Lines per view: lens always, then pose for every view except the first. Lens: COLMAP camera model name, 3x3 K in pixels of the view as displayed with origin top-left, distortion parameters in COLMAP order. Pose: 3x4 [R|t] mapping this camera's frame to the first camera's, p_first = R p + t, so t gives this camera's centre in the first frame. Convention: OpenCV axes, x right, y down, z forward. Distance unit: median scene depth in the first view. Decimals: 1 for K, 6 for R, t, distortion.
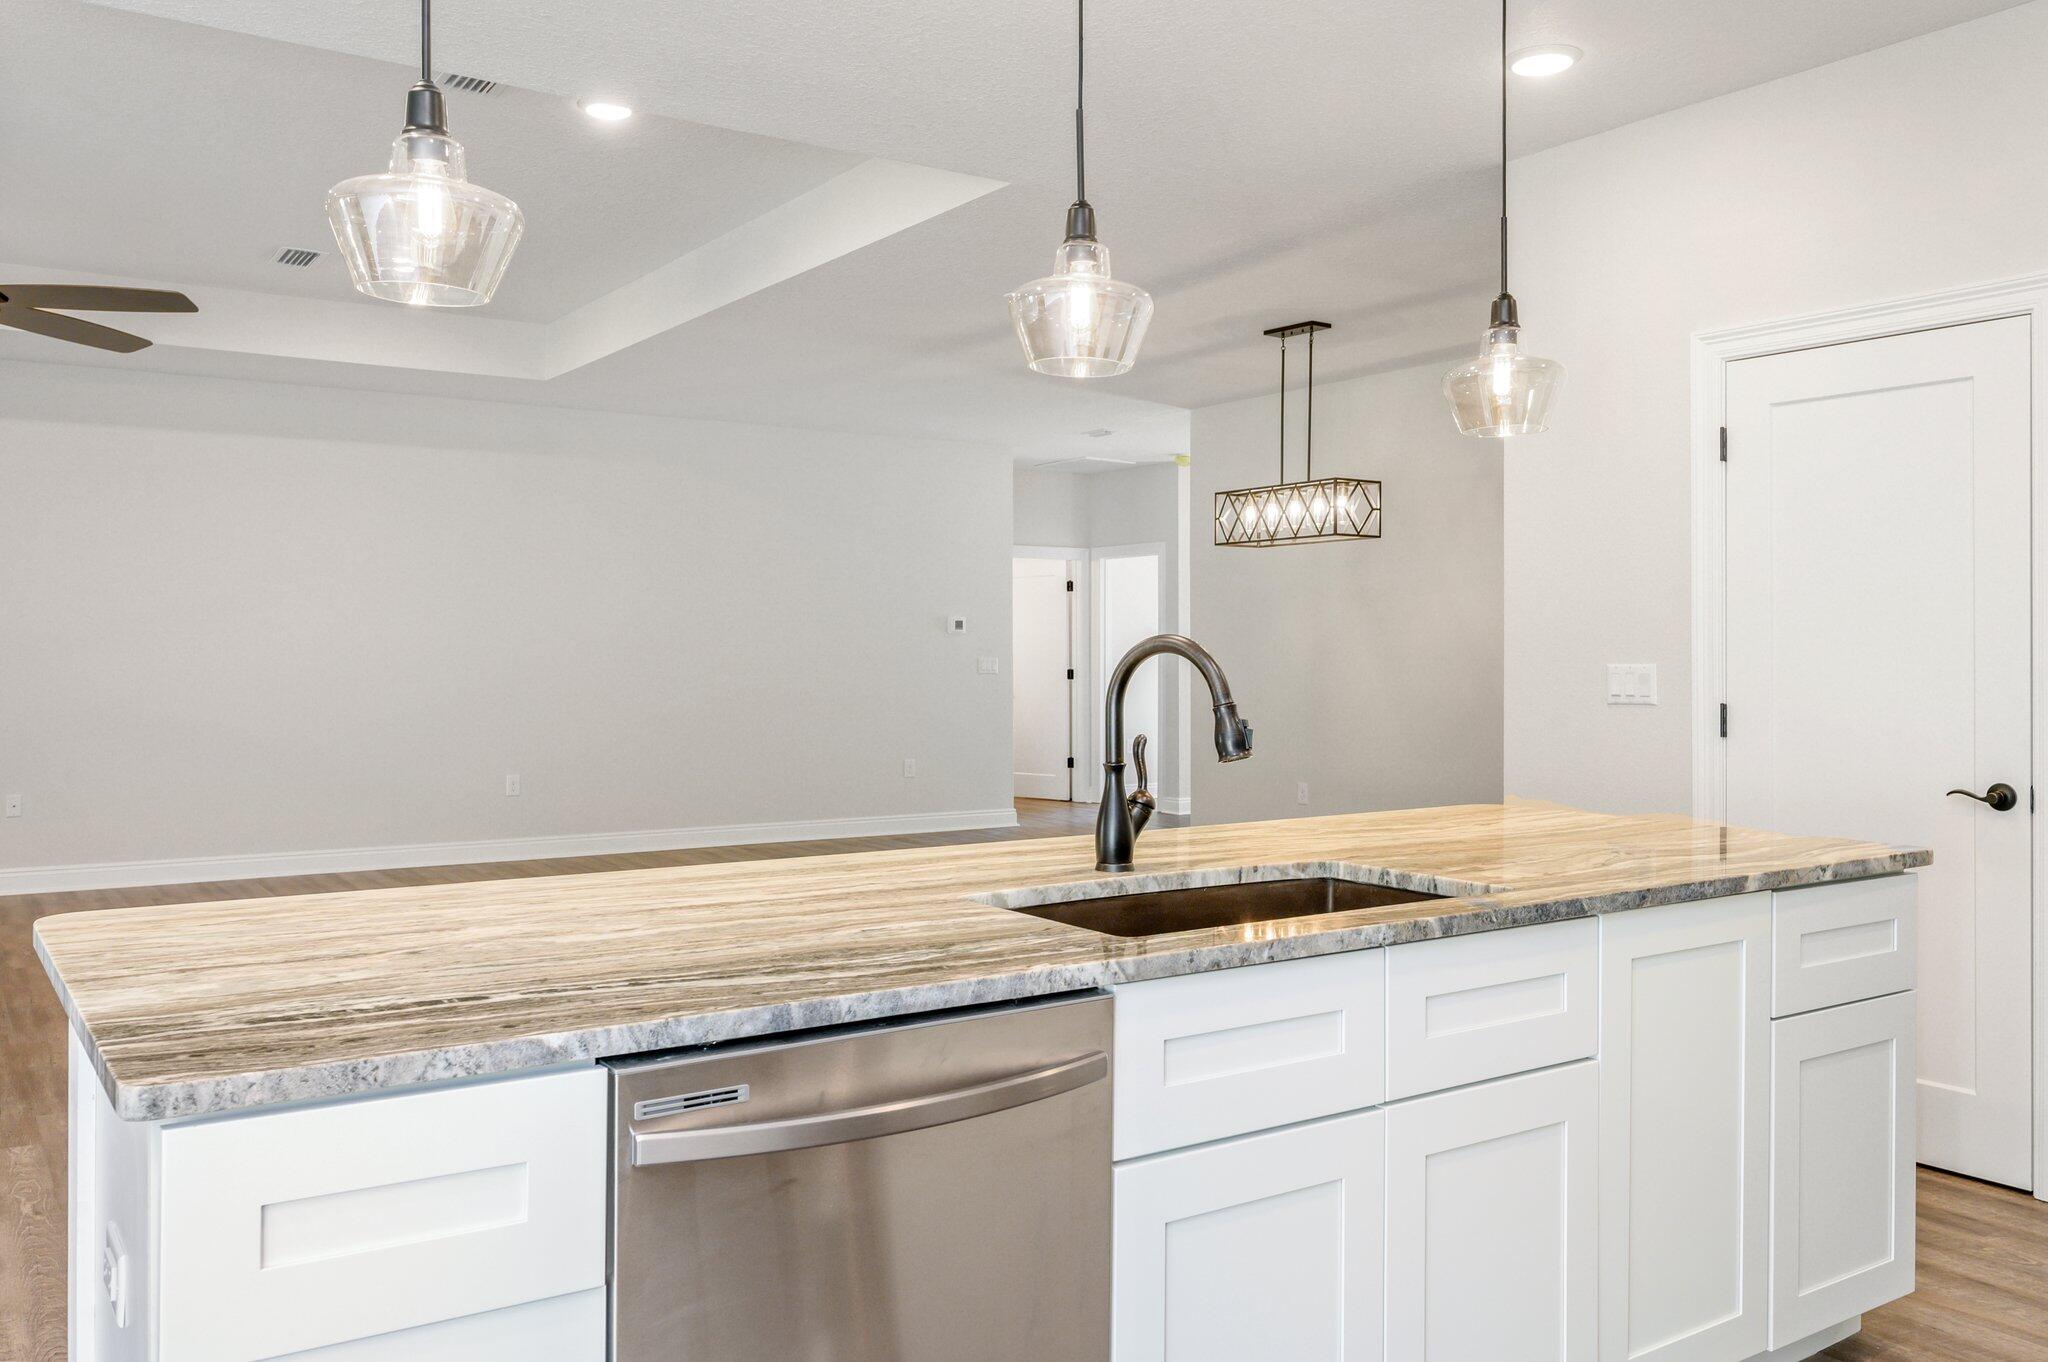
lens RADIAL K [[1628.9, 0, 1014.2], [0, 1628.9, 674.3], [0, 0, 1]] dist [-0.052191, -0.002819]
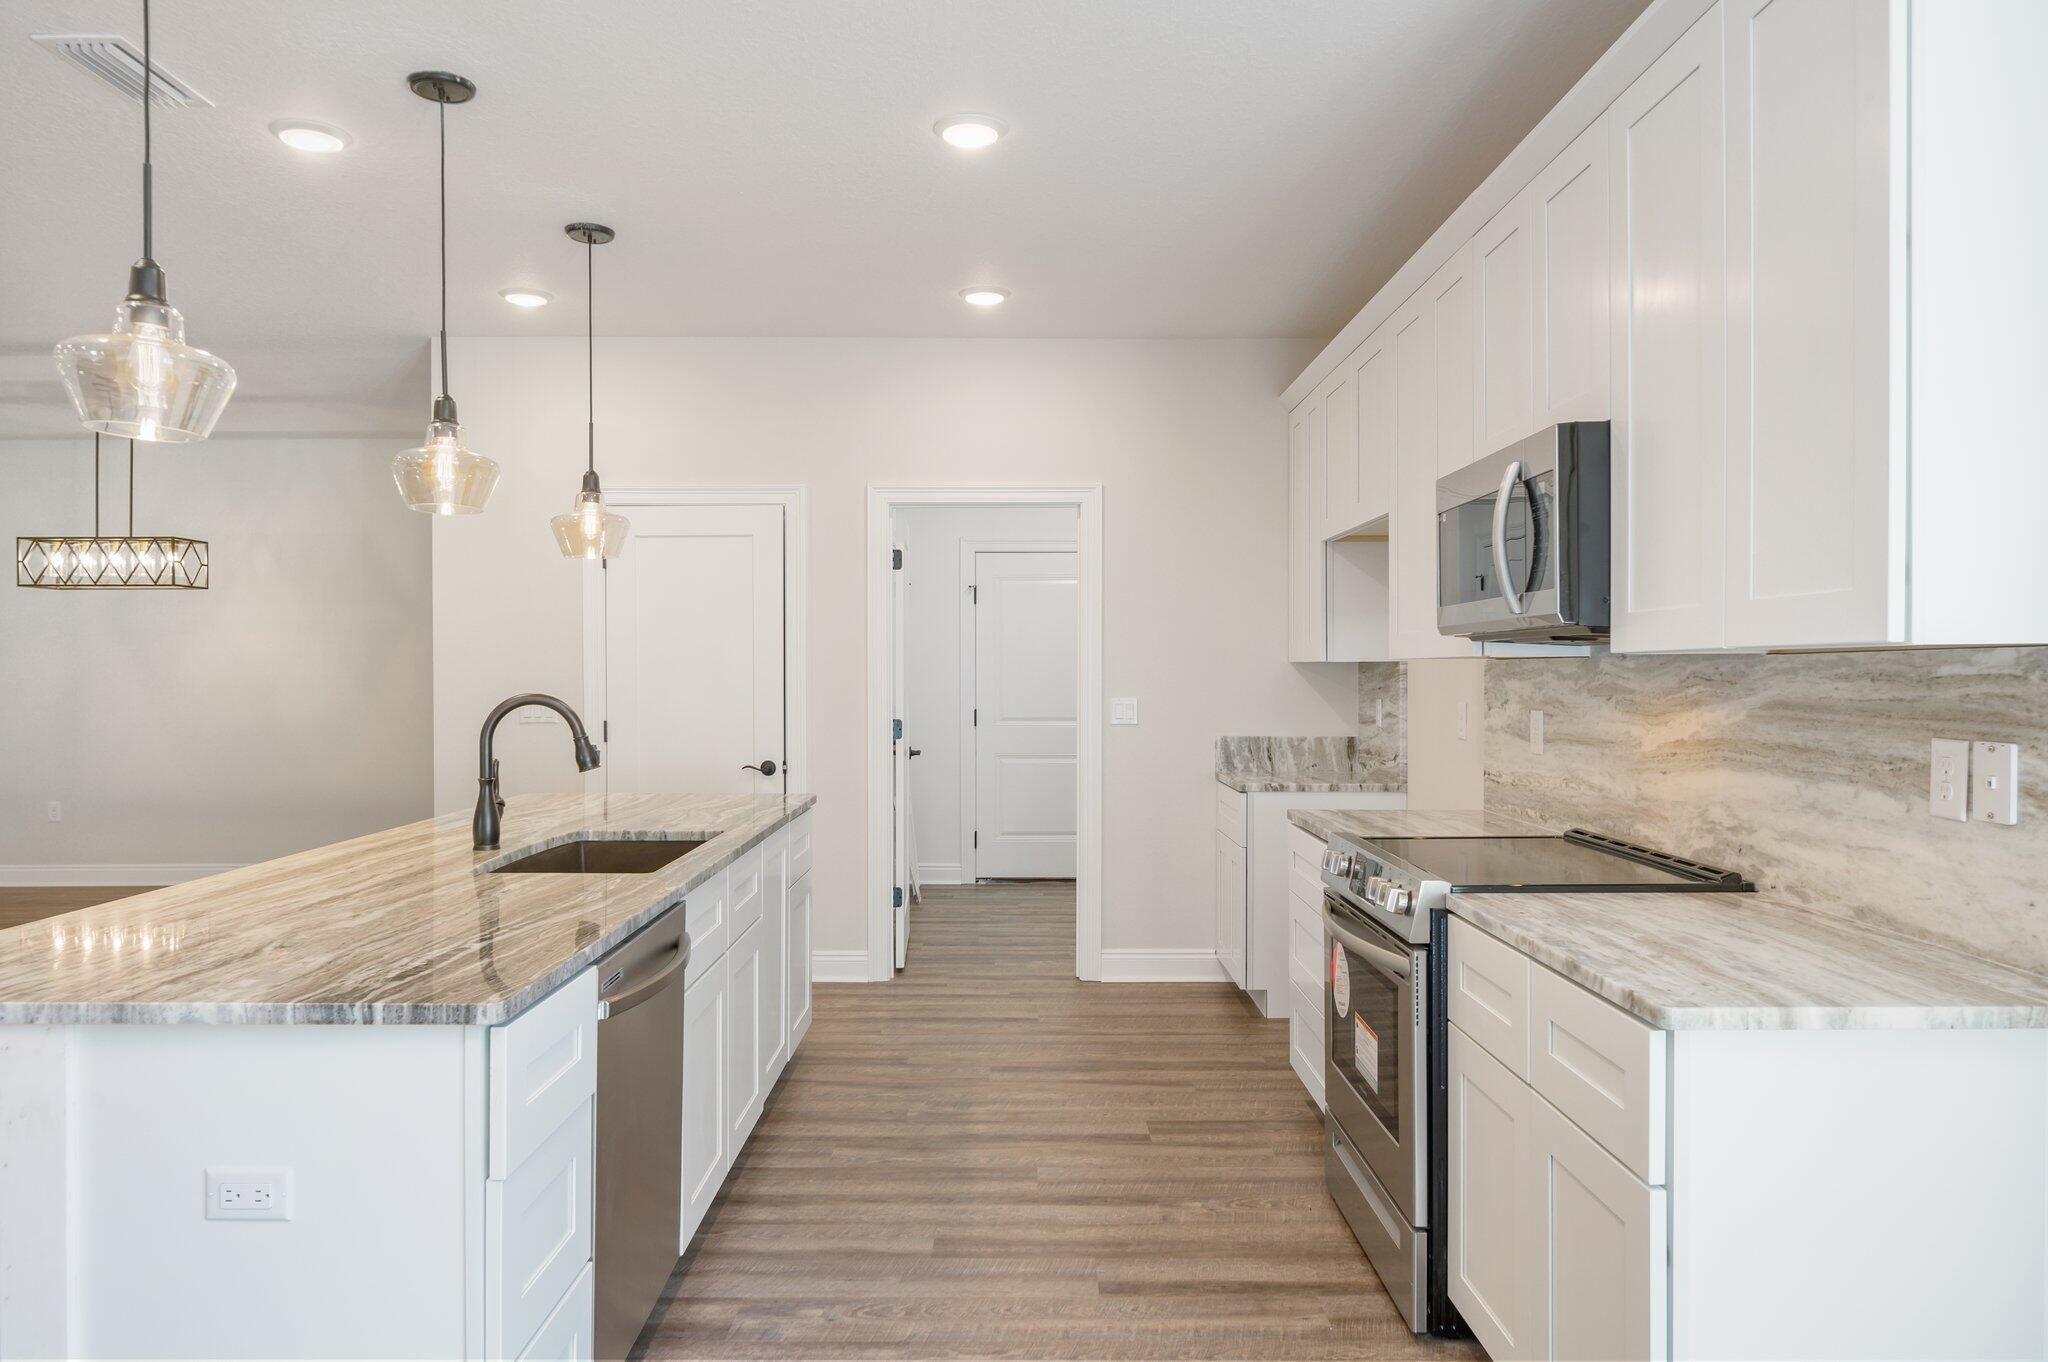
lens RADIAL K [[1314.3, 0, 1032.9], [0, 1314.3, 691.5], [0, 0, 1]] dist [0.007741, 0.000290]
pose [[0.552812, -0.018232, 0.833106, -0.412785], [0.014034, 0.999823, 0.012567, -0.021293], [-0.833188, 0.004745, 0.552970, -0.061016]]
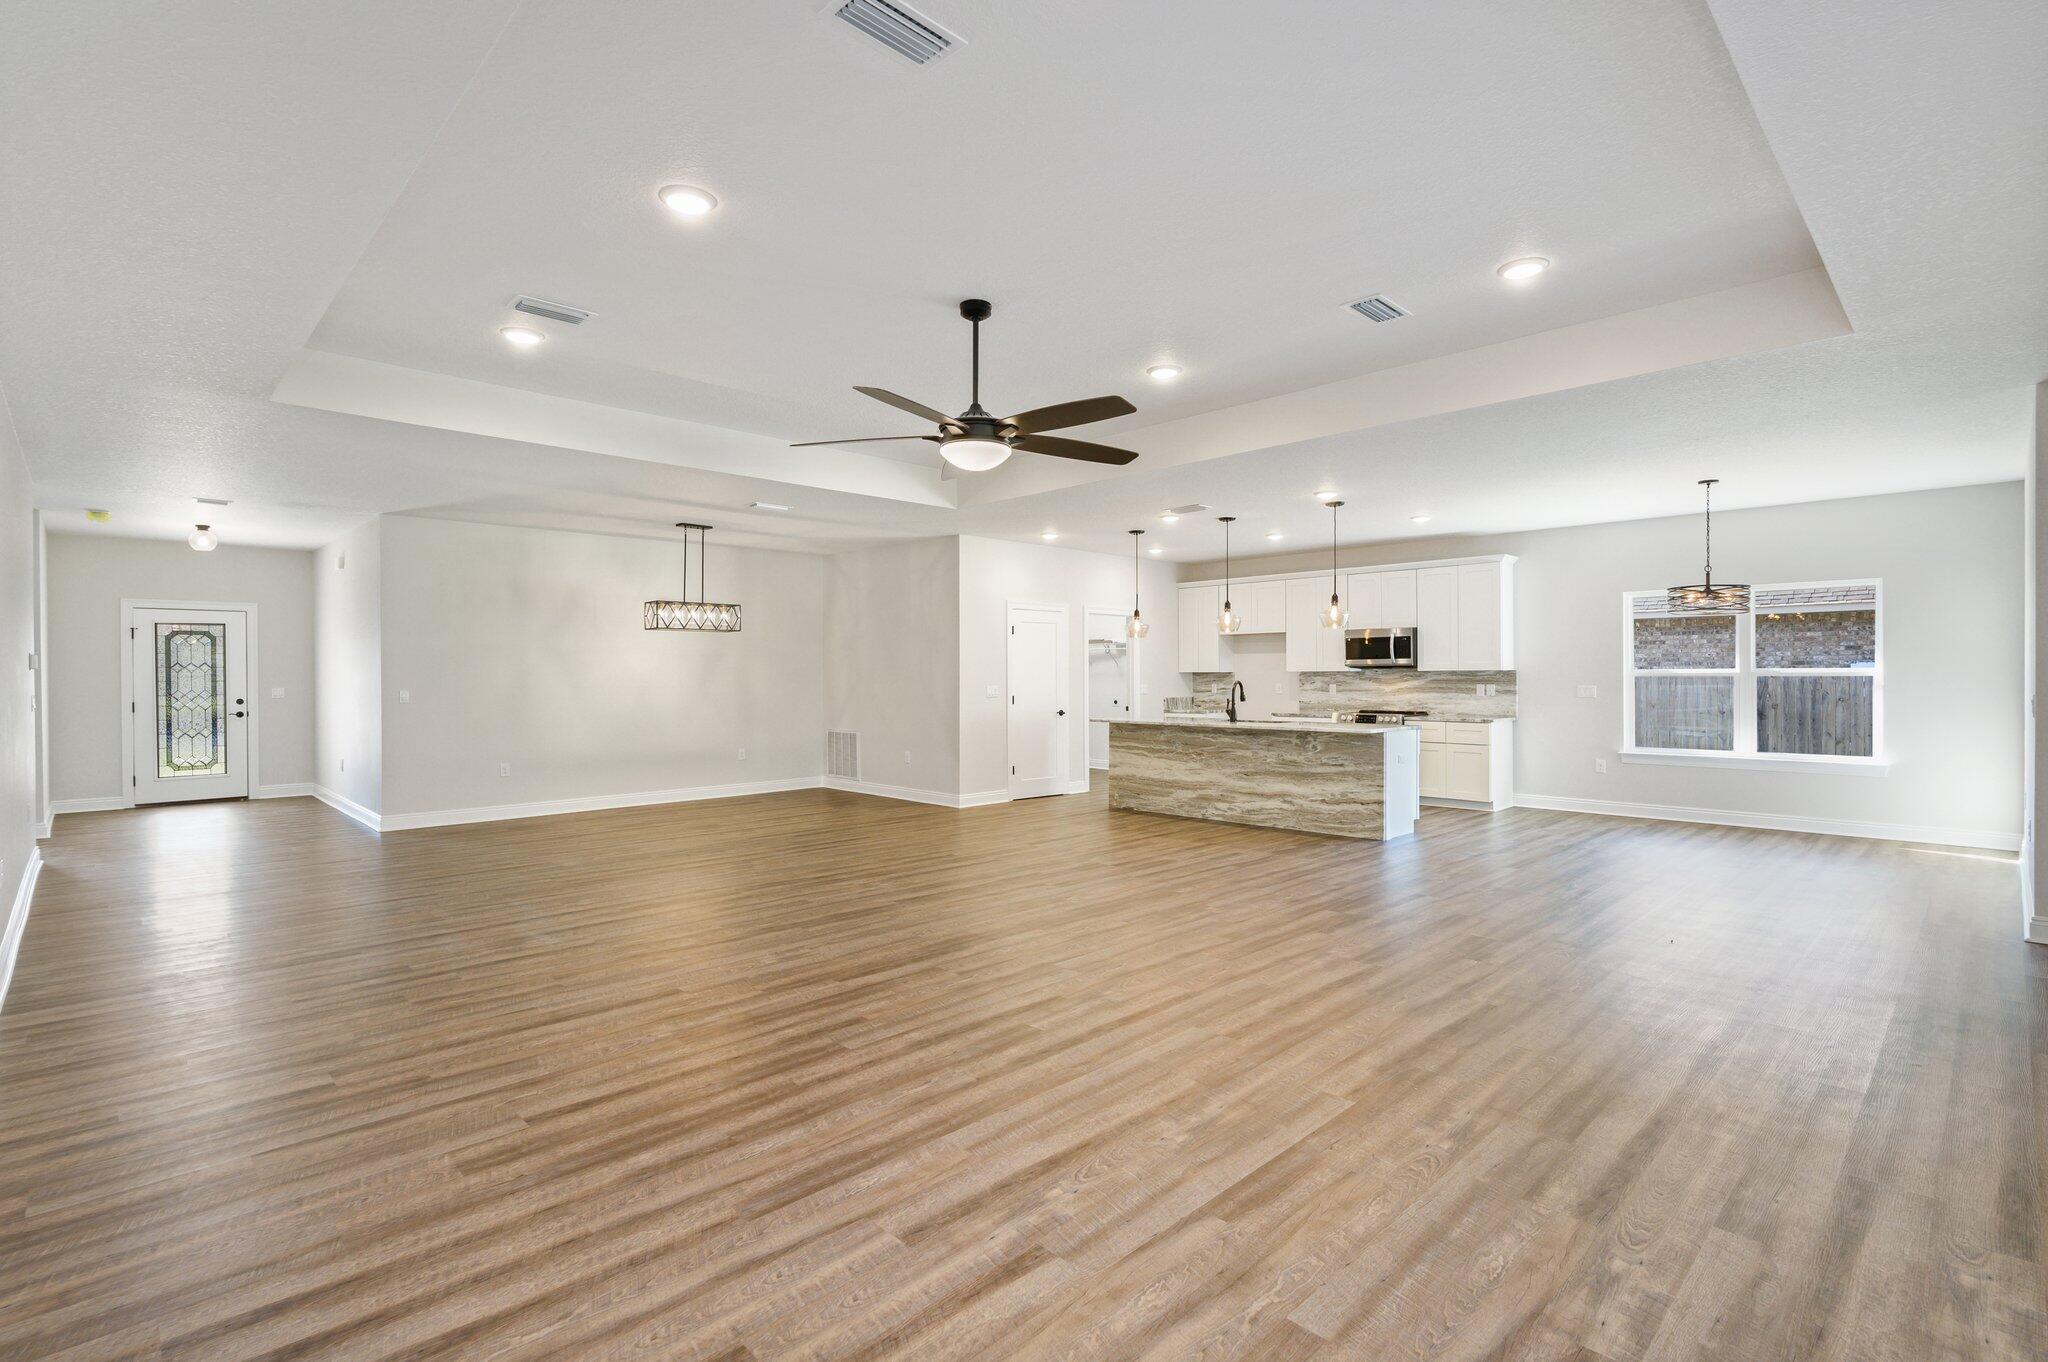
lens RADIAL K [[965.1, 0, 1012.6], [0, 965.1, 679.8], [0, 0, 1]] dist [-0.000009, 0.001042]
pose [[-0.176270, -0.007890, 0.984310, -1.913485], [0.015604, 0.999820, 0.010808, -0.046931], [-0.984218, 0.017265, -0.176115, 1.441541]]
